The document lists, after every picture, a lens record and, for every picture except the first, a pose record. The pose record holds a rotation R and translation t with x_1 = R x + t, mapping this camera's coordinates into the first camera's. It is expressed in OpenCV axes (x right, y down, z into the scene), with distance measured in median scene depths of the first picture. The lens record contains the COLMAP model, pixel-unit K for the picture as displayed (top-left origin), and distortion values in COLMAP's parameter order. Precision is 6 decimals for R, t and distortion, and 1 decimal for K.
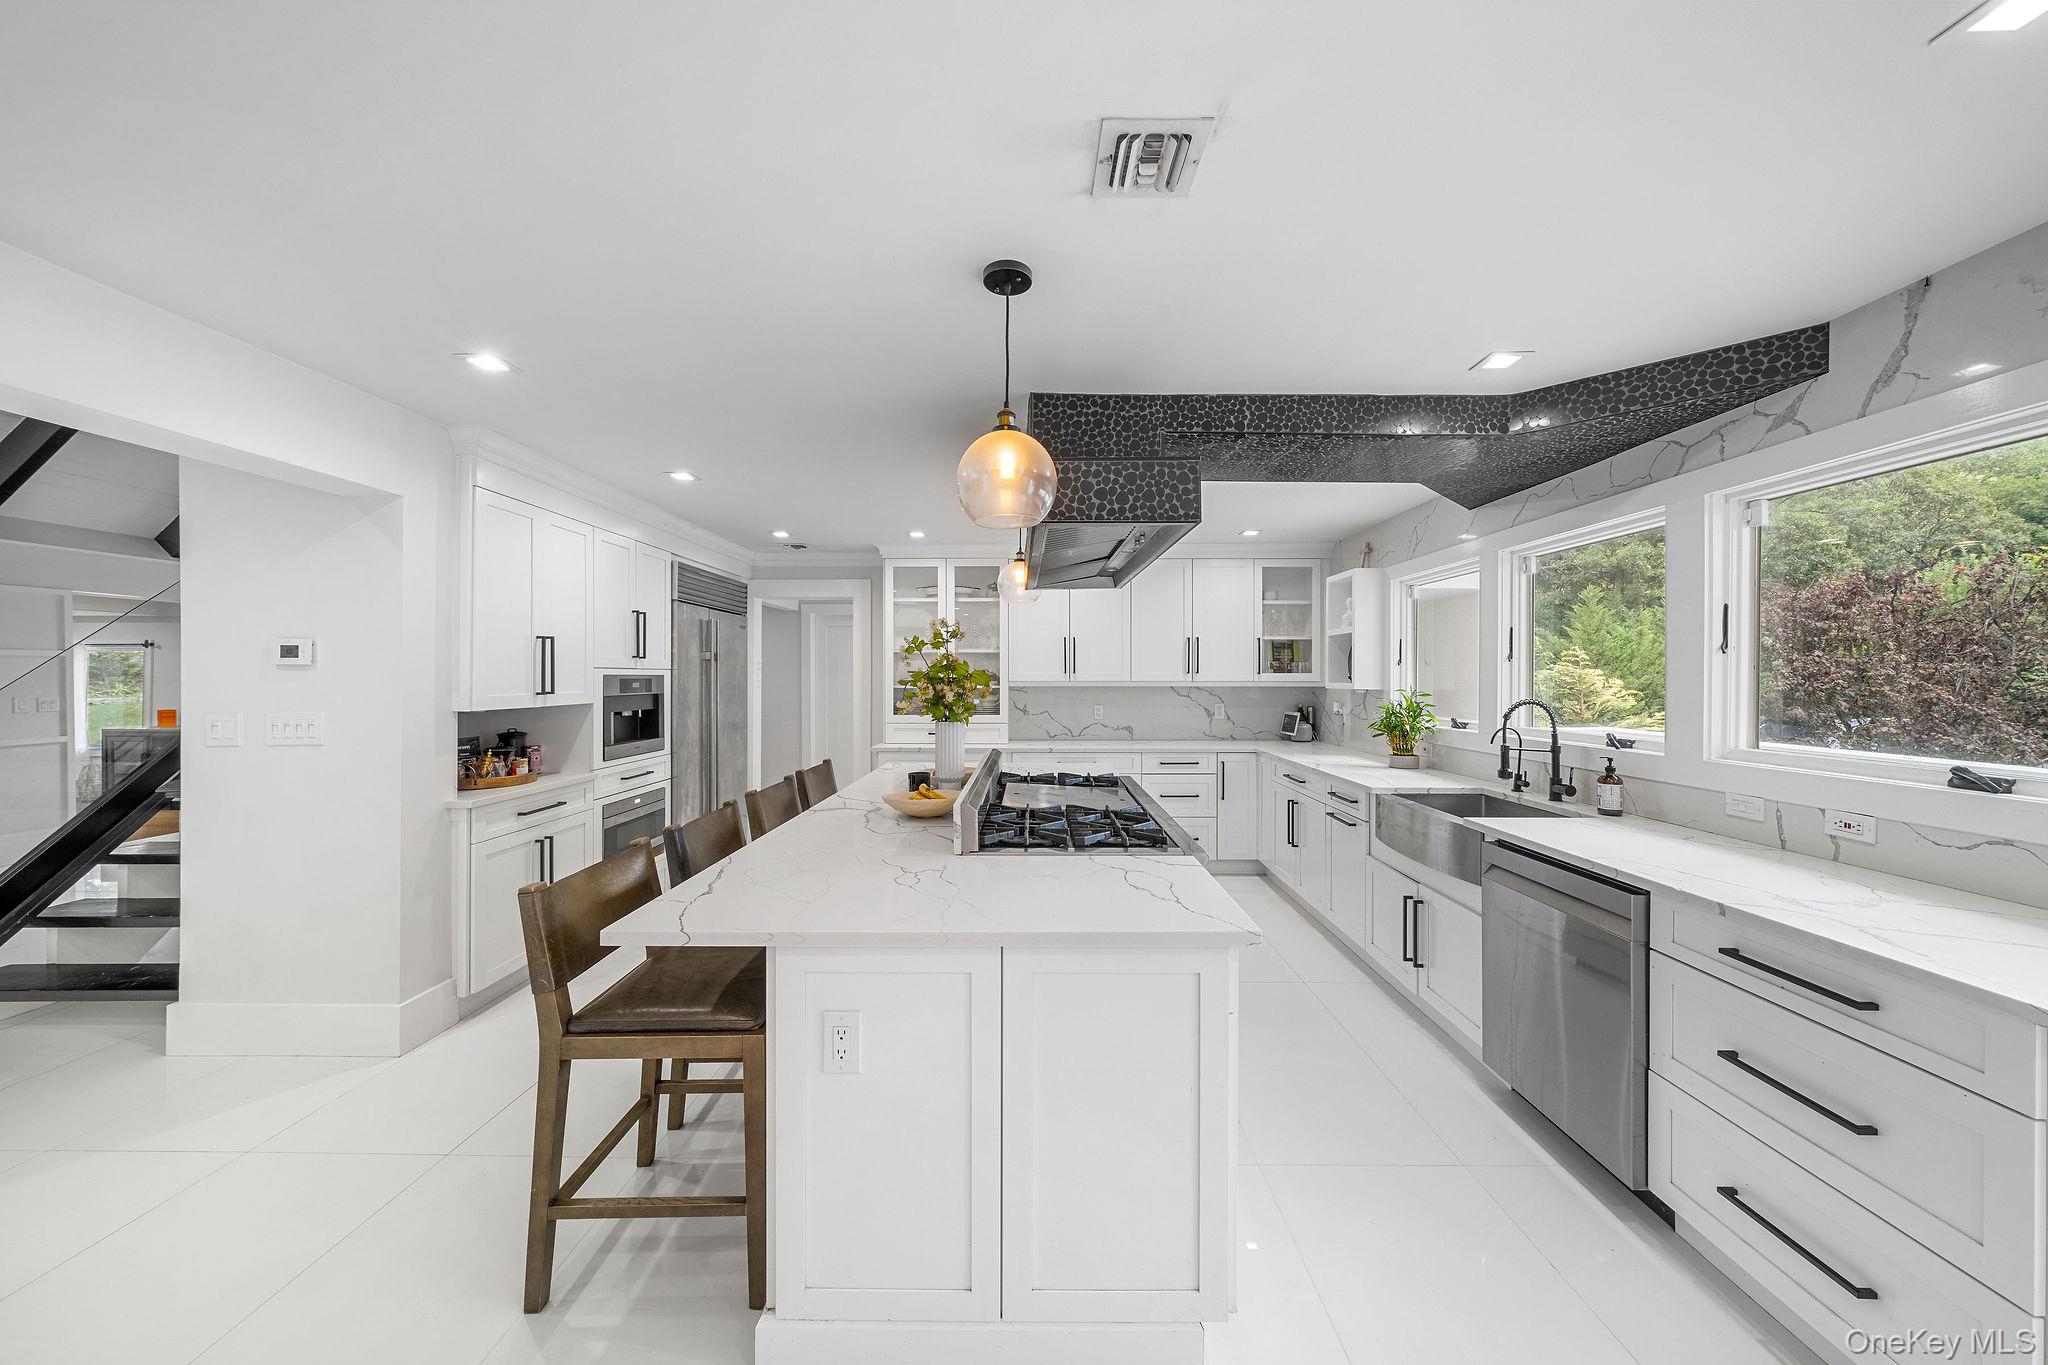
lens RADIAL K [[690.8, 0, 1027.5], [0, 690.8, 673.9], [0, 0, 1]] dist [-0.004967, -0.000120]
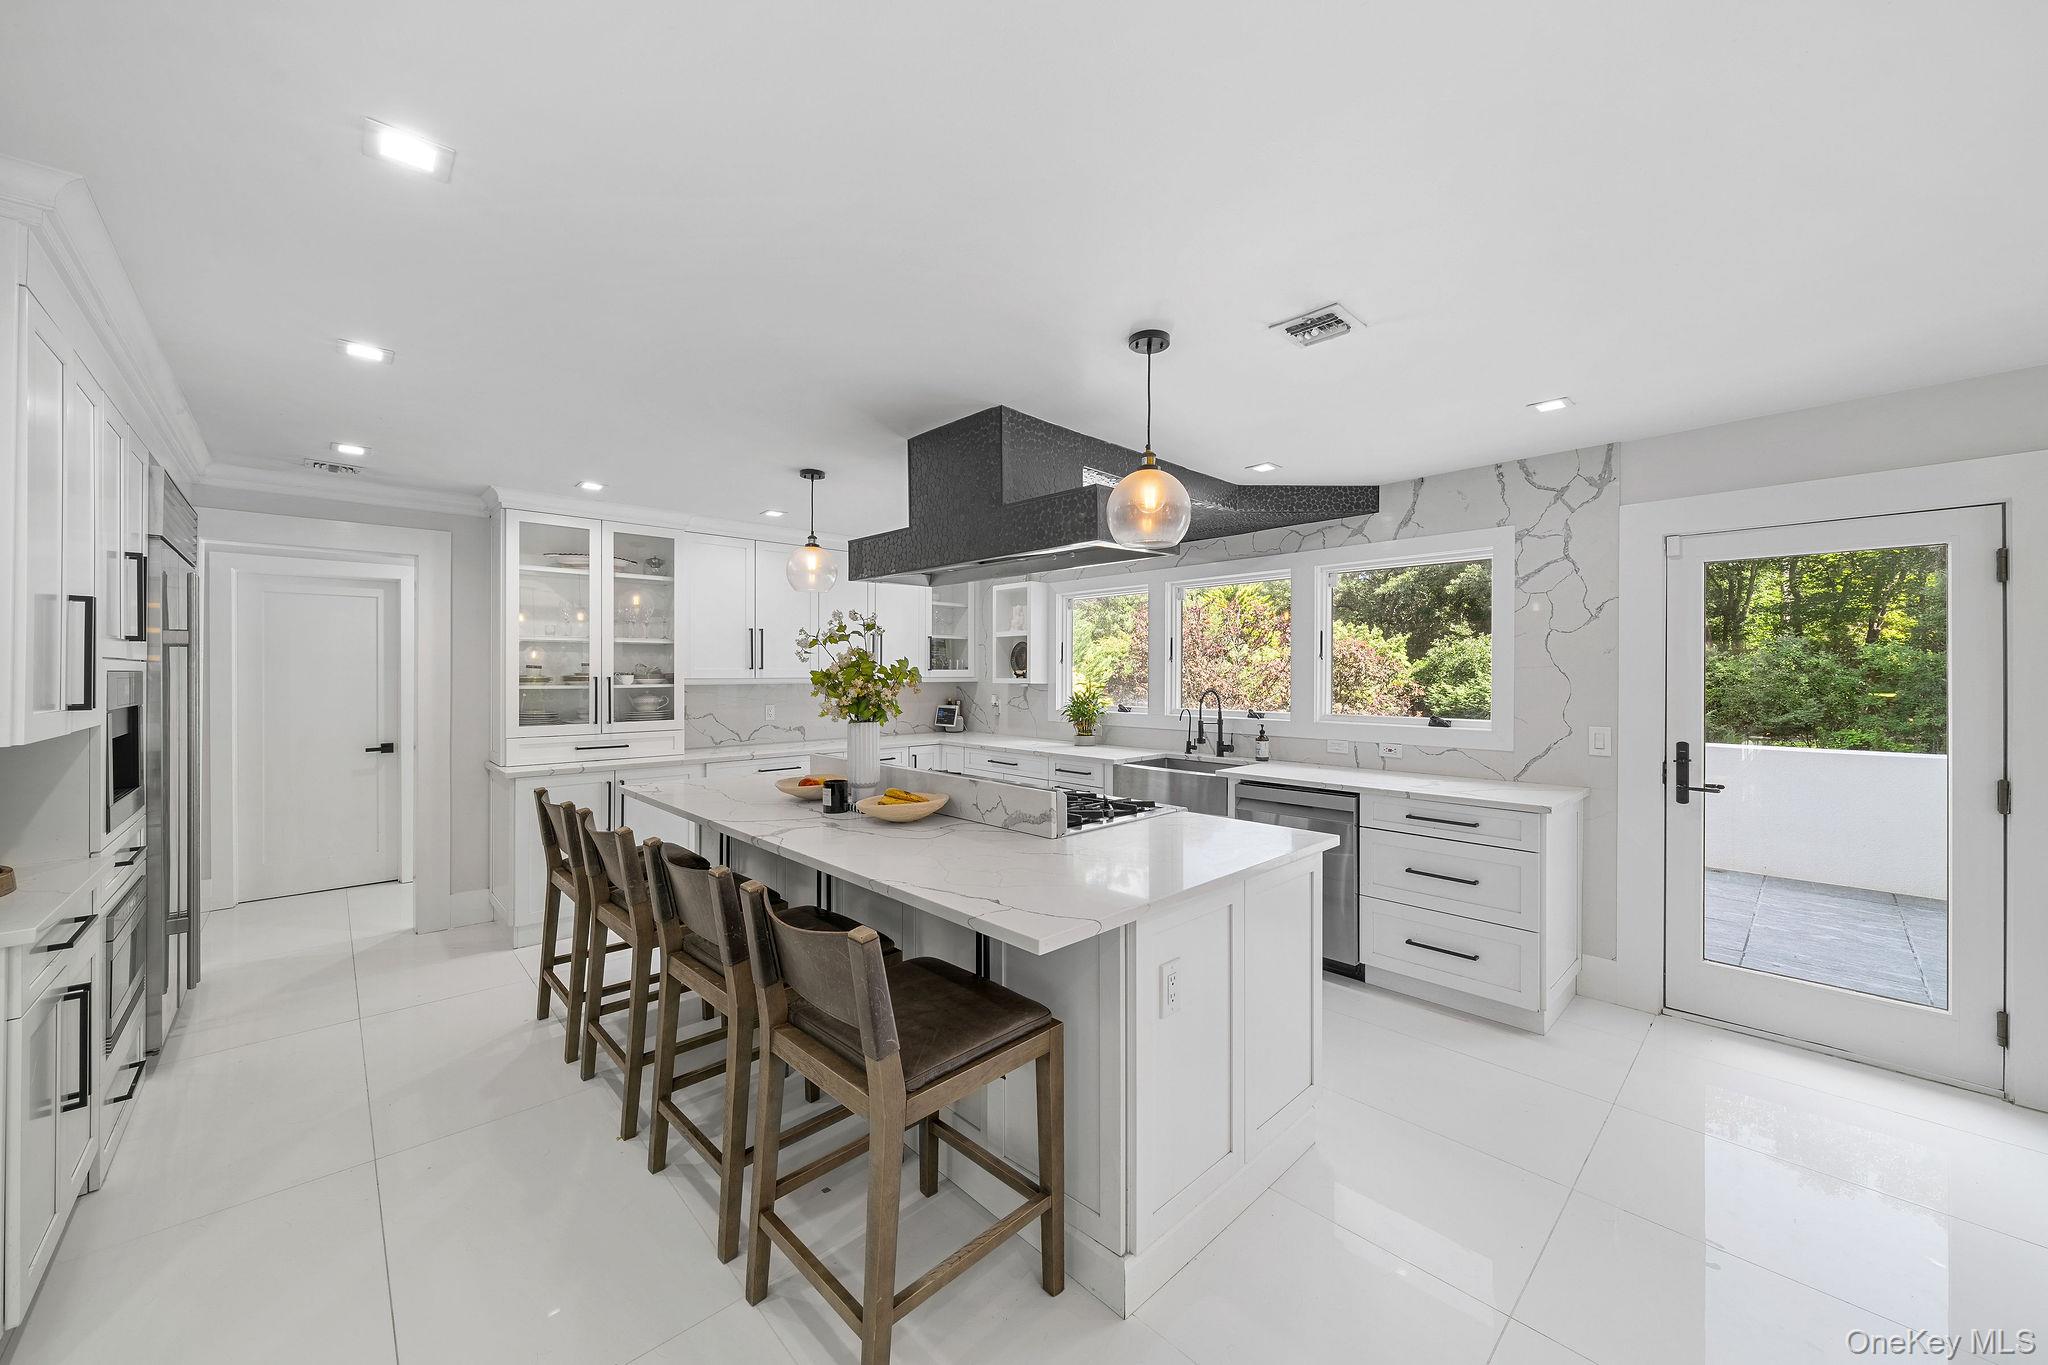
lens RADIAL K [[747.4, 0, 1029.1], [0, 747.4, 671.4], [0, 0, 1]] dist [-0.002632, -0.000110]
pose [[0.719744, 0.000084, 0.694239, -0.508852], [-0.002297, 0.999995, 0.002260, -0.001793], [-0.694235, -0.003221, 0.719741, 0.098556]]
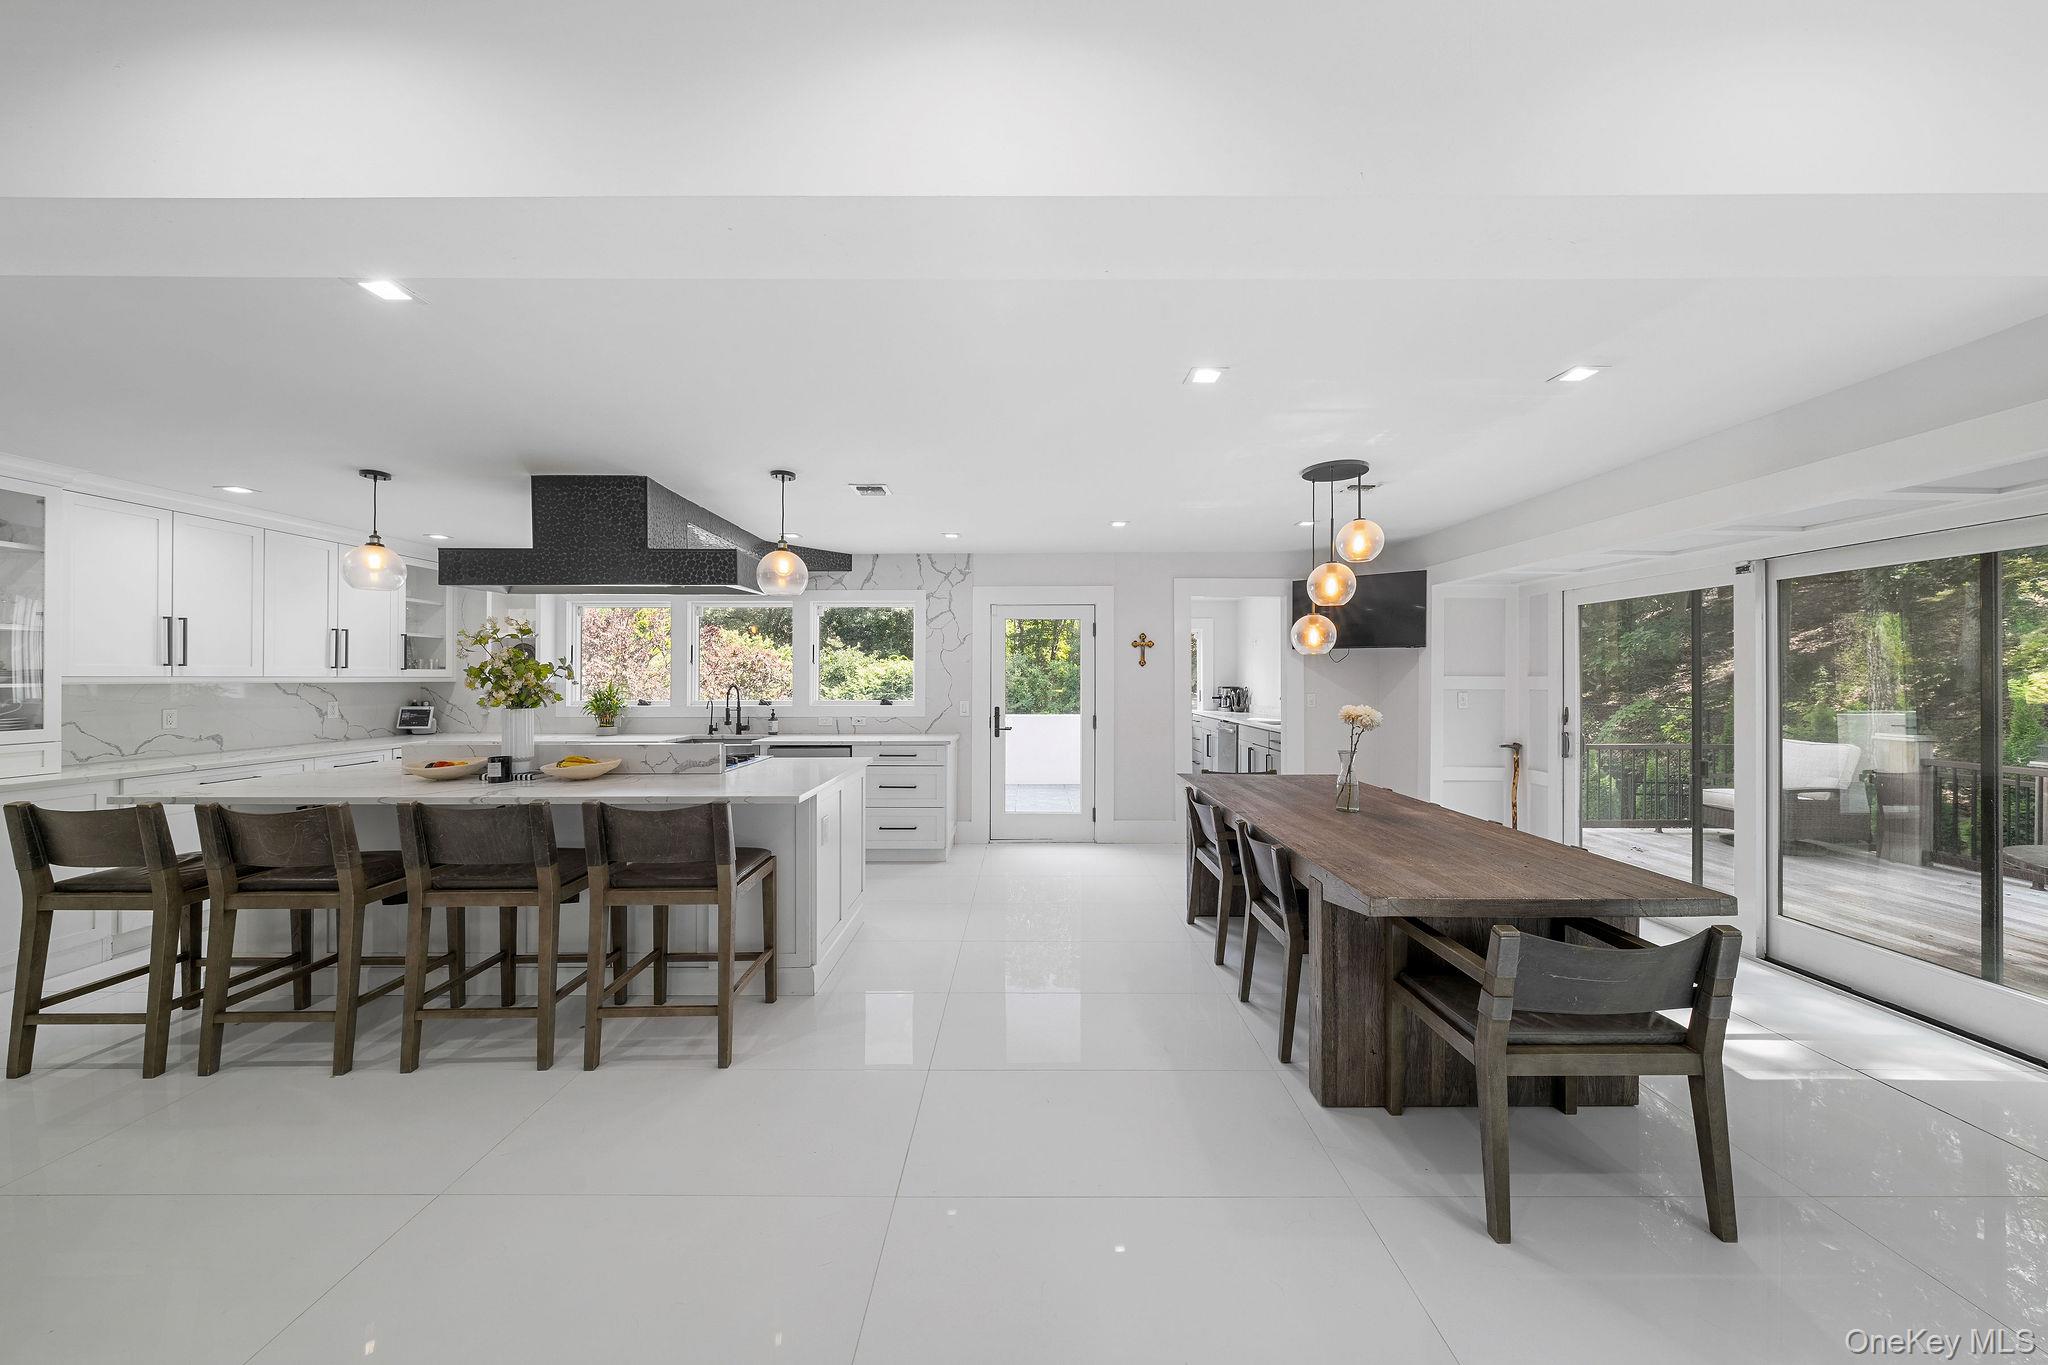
lens RADIAL K [[690.8, 0, 1027.5], [0, 690.8, 673.9], [0, 0, 1]] dist [-0.004967, -0.000120]
pose [[-0.007660, 0.004947, 0.999958, -0.983984], [-0.004362, 0.999978, -0.004980, 0.010544], [-0.999961, -0.004400, -0.007638, 0.135241]]
